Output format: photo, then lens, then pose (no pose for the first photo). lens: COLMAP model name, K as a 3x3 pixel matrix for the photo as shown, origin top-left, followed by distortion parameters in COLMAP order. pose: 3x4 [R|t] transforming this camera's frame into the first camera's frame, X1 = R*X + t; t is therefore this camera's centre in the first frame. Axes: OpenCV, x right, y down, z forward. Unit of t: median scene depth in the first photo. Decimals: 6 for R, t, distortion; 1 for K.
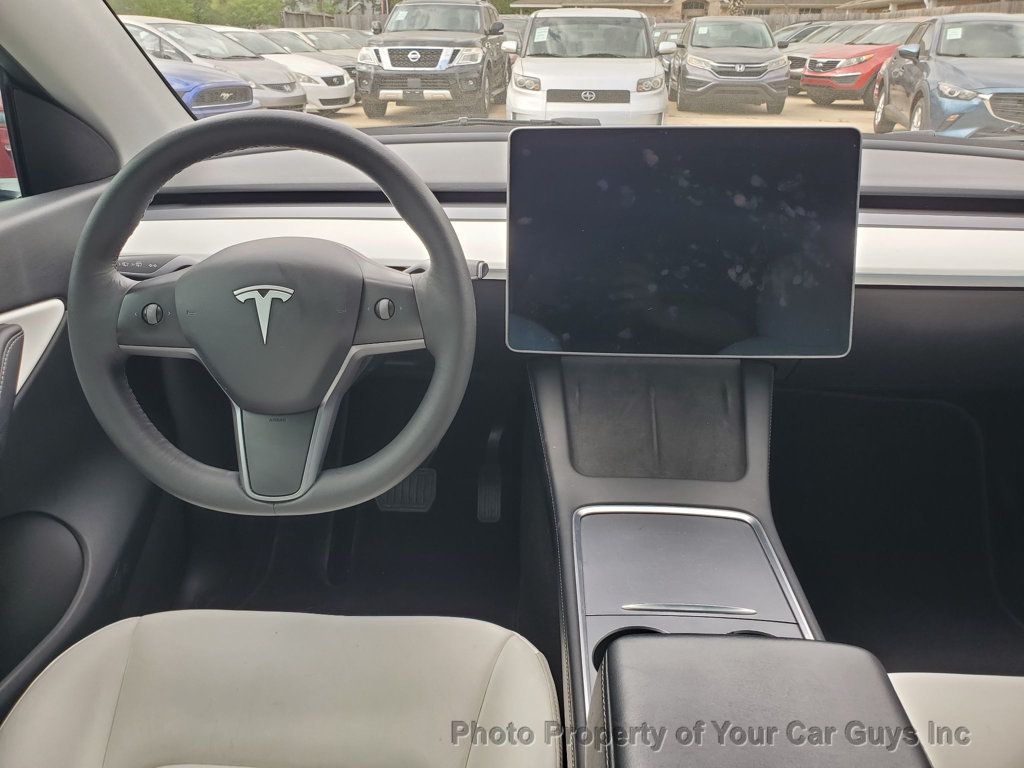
lens RADIAL K [[806.3, 0, 505.1], [0, 806.3, 363.1], [0, 0, 1]] dist [-0.003647, 0.029047]
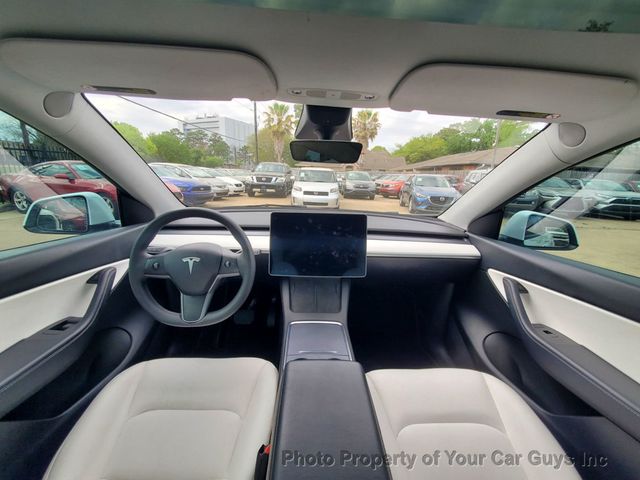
lens RADIAL K [[253.5, 0, 319.5], [0, 253.5, 244.6], [0, 0, 1]] dist [0.006696, -0.000236]
pose [[0.994518, 0.011198, 0.103967, 0.088954], [0.000621, 0.993600, -0.112957, -0.019567], [-0.104567, 0.112402, 0.988145, -0.084274]]
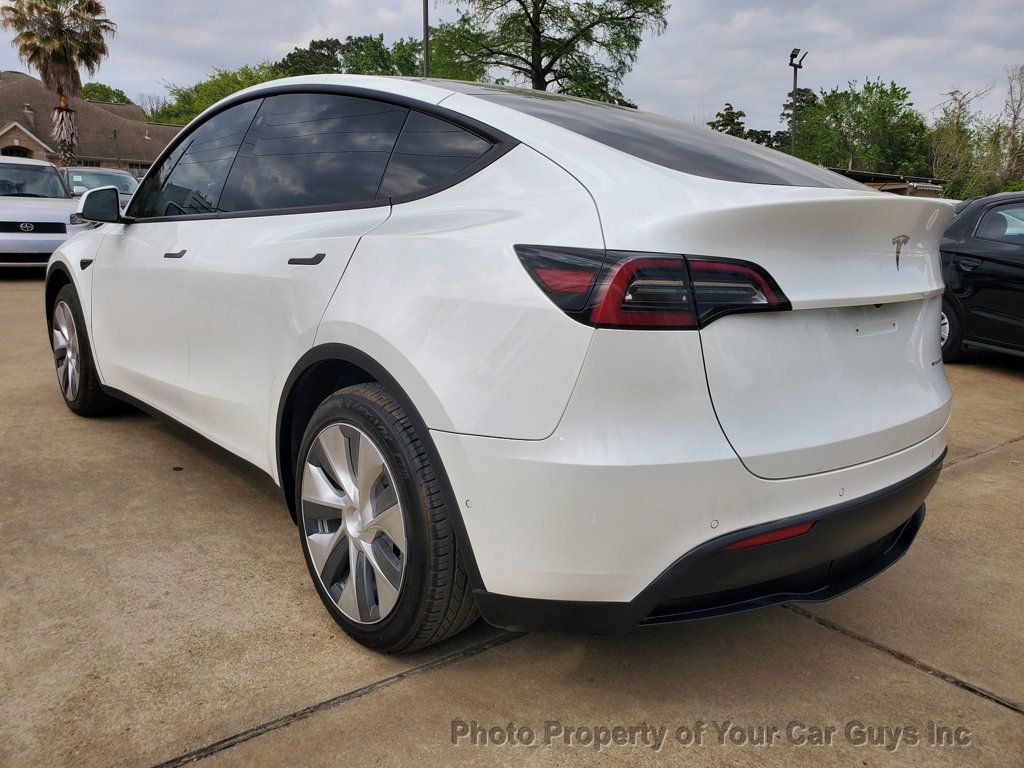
lens RADIAL K [[806.3, 0, 512.3], [0, 806.3, 376.5], [0, 0, 1]] dist [-0.003647, 0.029047]
pose [[0.716729, -0.125189, 0.686023, -1.894967], [0.231165, 0.970784, -0.064357, 1.059418], [-0.657923, 0.204711, 0.724728, -2.479979]]
